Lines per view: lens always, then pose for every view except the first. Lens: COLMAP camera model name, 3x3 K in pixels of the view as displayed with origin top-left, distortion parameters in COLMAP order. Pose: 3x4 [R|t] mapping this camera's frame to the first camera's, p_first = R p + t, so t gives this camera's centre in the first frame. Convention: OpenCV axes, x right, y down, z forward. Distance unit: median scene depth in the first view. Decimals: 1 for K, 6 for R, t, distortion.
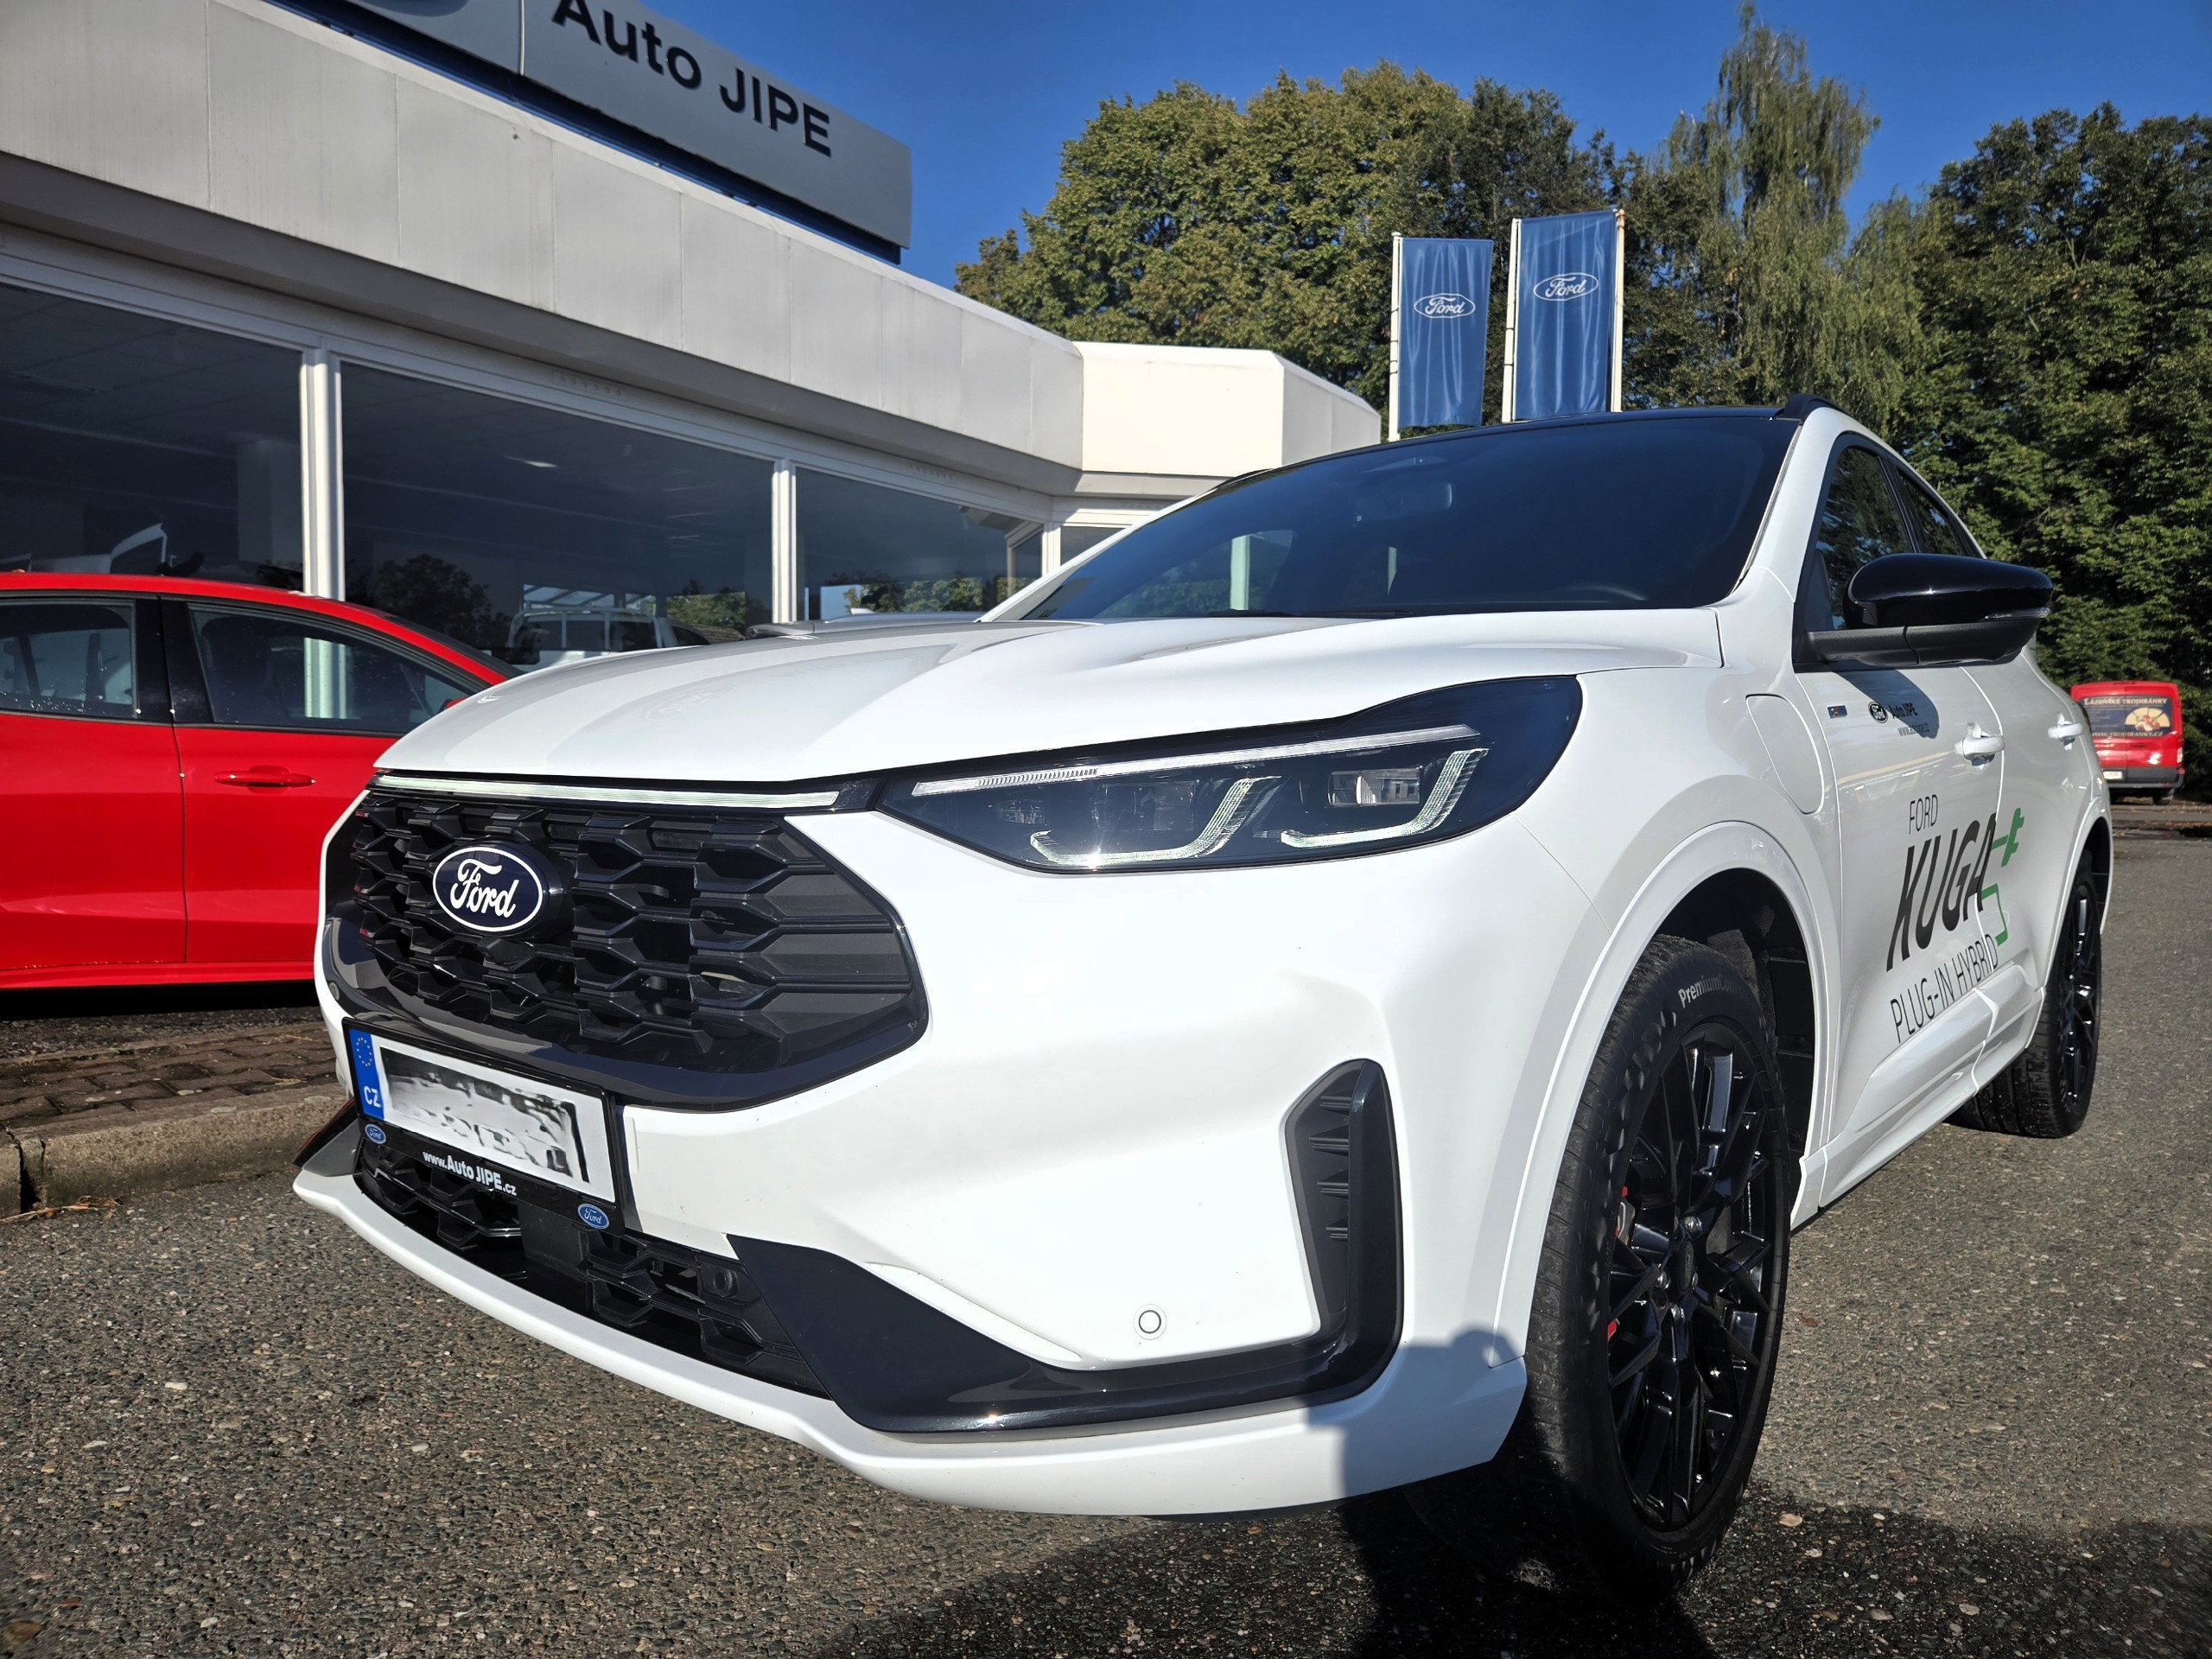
lens RADIAL K [[1464.4, 0, 1128.3], [0, 1464.4, 819.4], [0, 0, 1]] dist [0.074670, -0.055759]
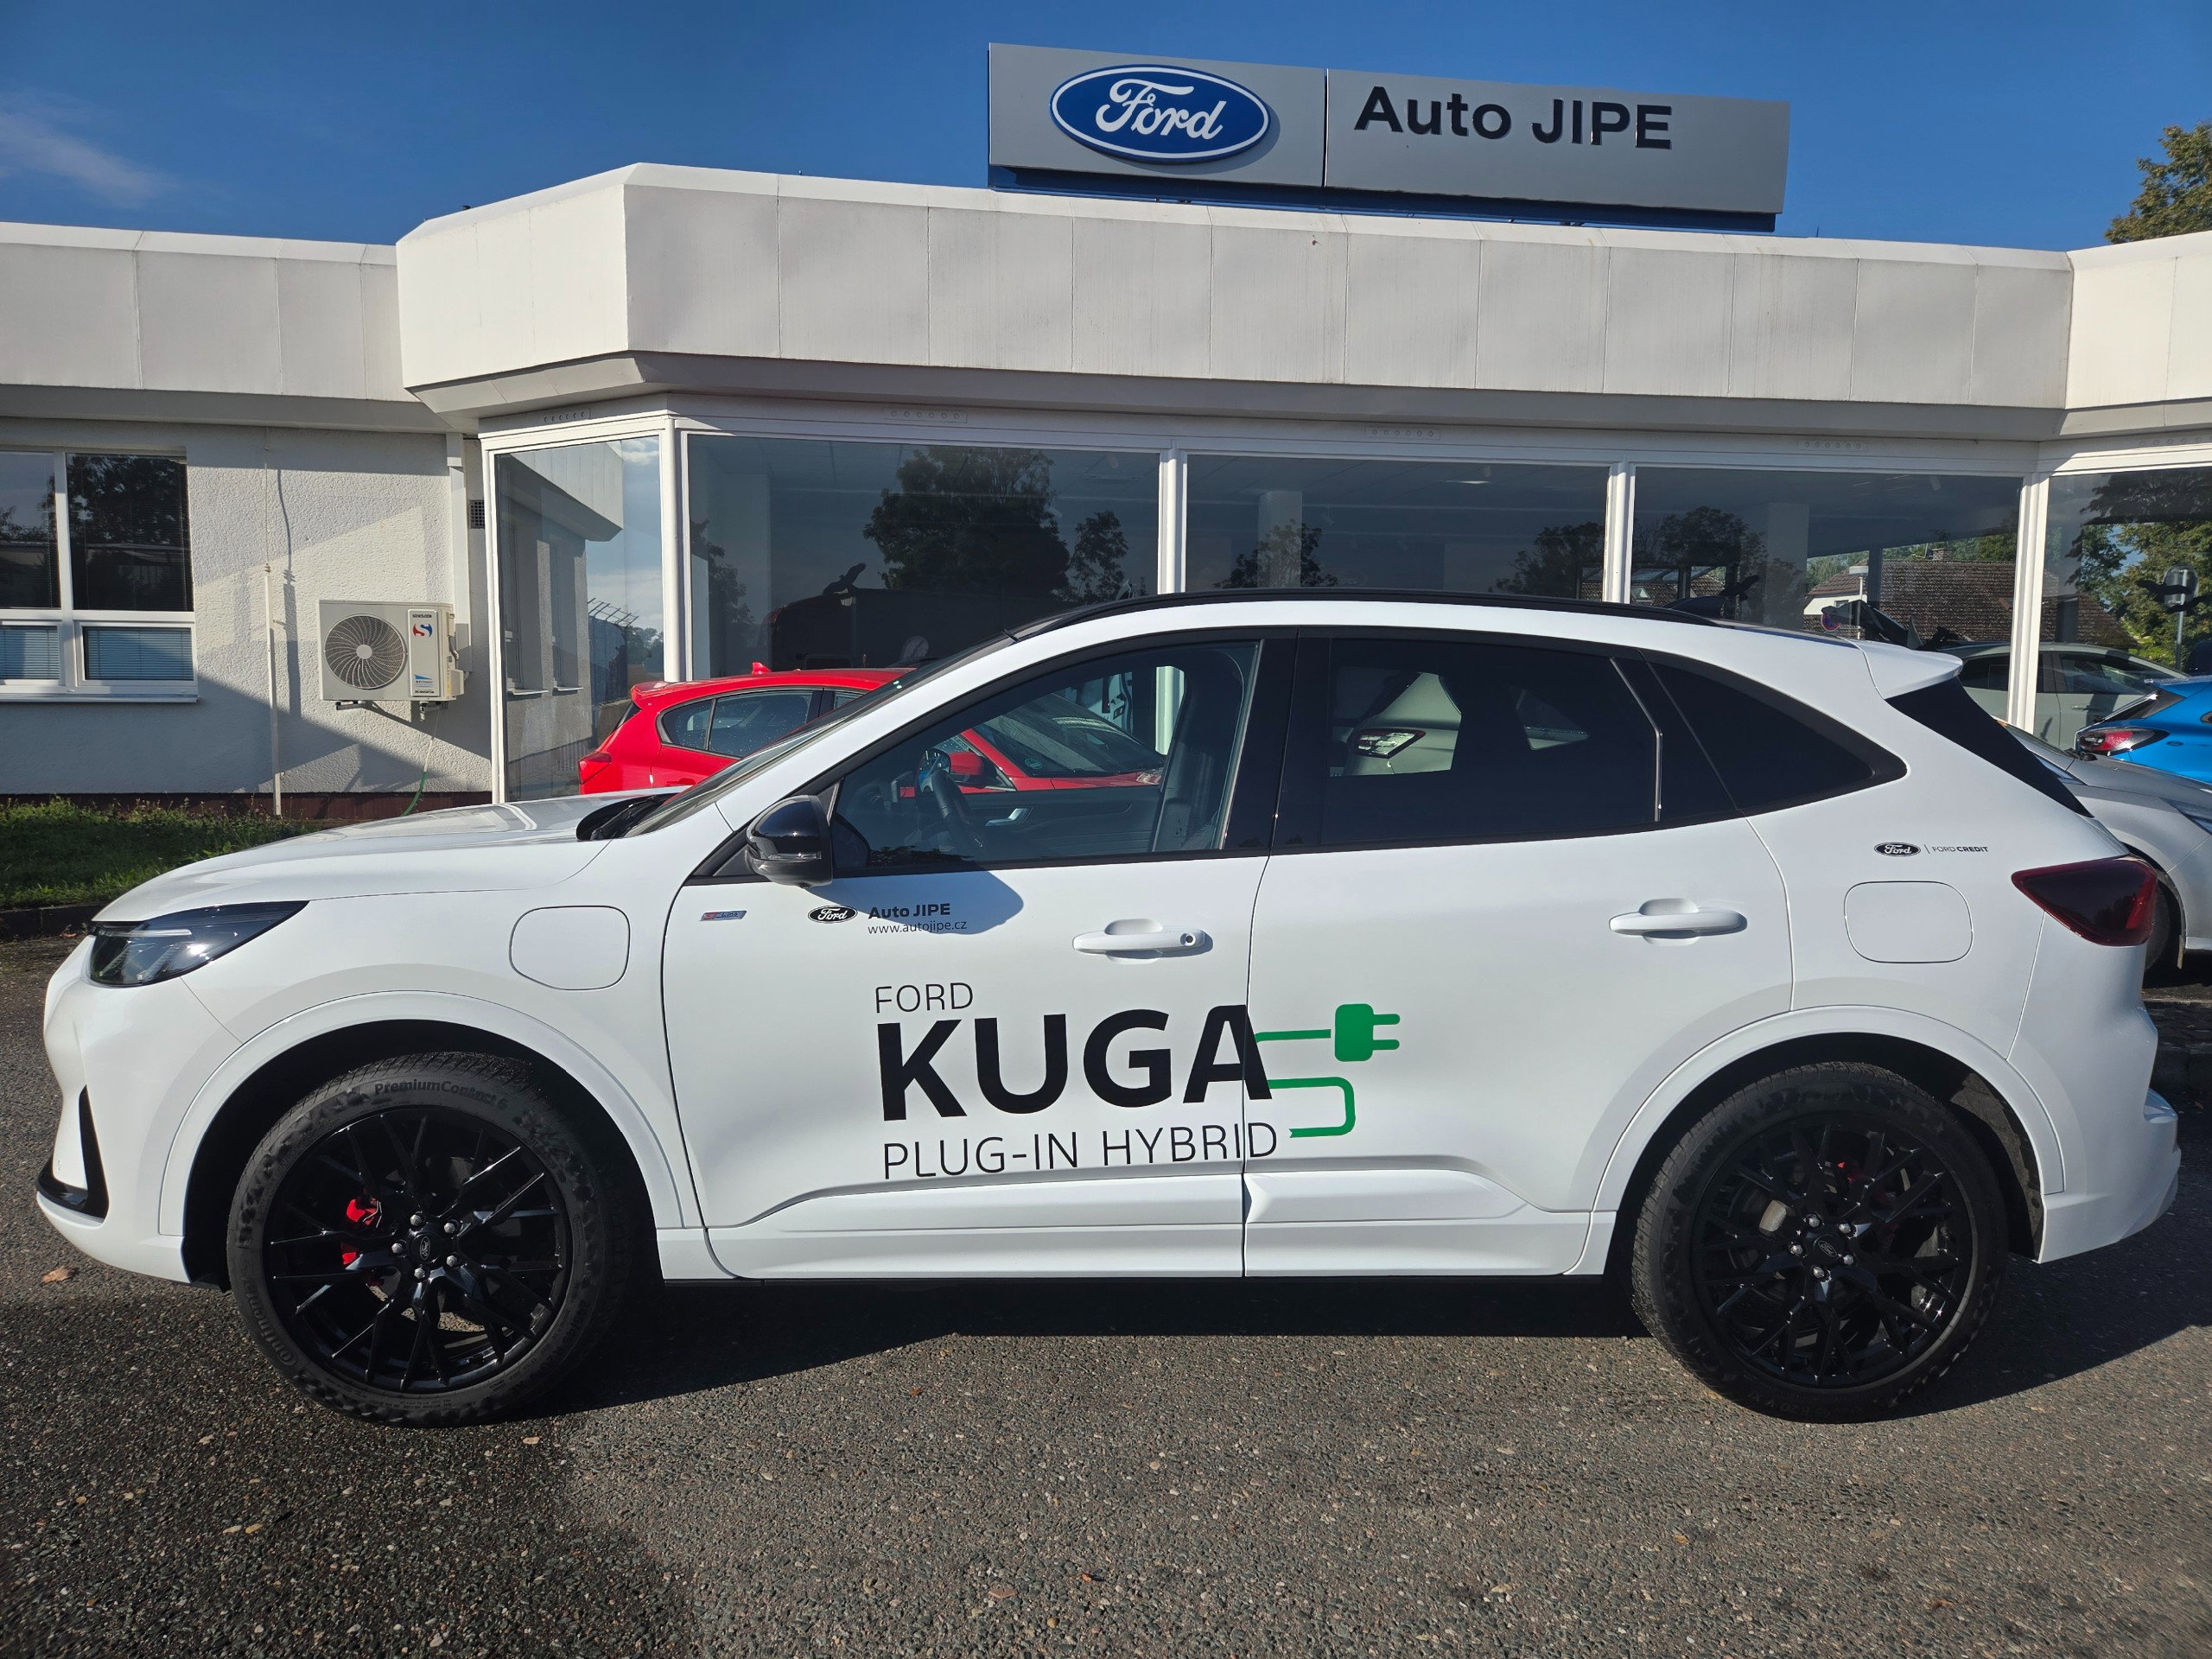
lens RADIAL K [[1464.4, 0, 1128.3], [0, 1464.4, 819.4], [0, 0, 1]] dist [0.074670, -0.055759]
pose [[0.676113, 0.071176, -0.733352, 0.324645], [-0.042158, 0.997430, 0.057938, -0.048130], [0.735591, -0.008256, 0.677375, 0.068814]]
